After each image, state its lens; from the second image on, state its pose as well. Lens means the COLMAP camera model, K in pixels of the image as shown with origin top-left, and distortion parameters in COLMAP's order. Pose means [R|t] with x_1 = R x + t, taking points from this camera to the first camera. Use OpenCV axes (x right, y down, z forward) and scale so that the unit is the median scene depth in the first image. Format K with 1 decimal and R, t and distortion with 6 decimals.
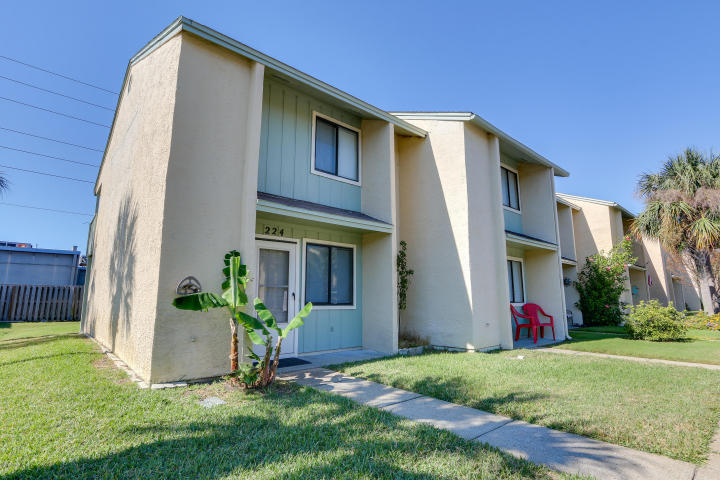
lens RADIAL K [[342.1, 0, 360.1], [0, 342.1, 240.5], [0, 0, 1]] dist [-0.002224, 0.000215]
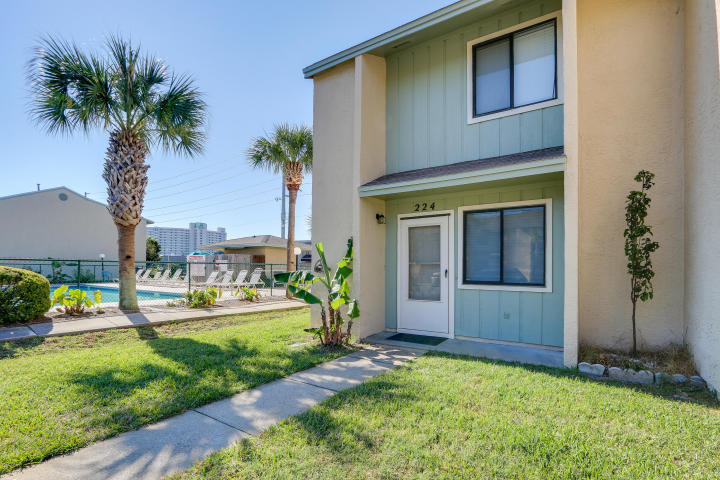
lens RADIAL K [[342.1, 0, 356.3], [0, 342.1, 267.3], [0, 0, 1]] dist [-0.002224, 0.000215]
pose [[0.290927, -0.015148, -0.956625, 0.592263], [0.147636, 0.988609, 0.029244, 0.081547], [0.945286, -0.149740, 0.289850, 0.494427]]
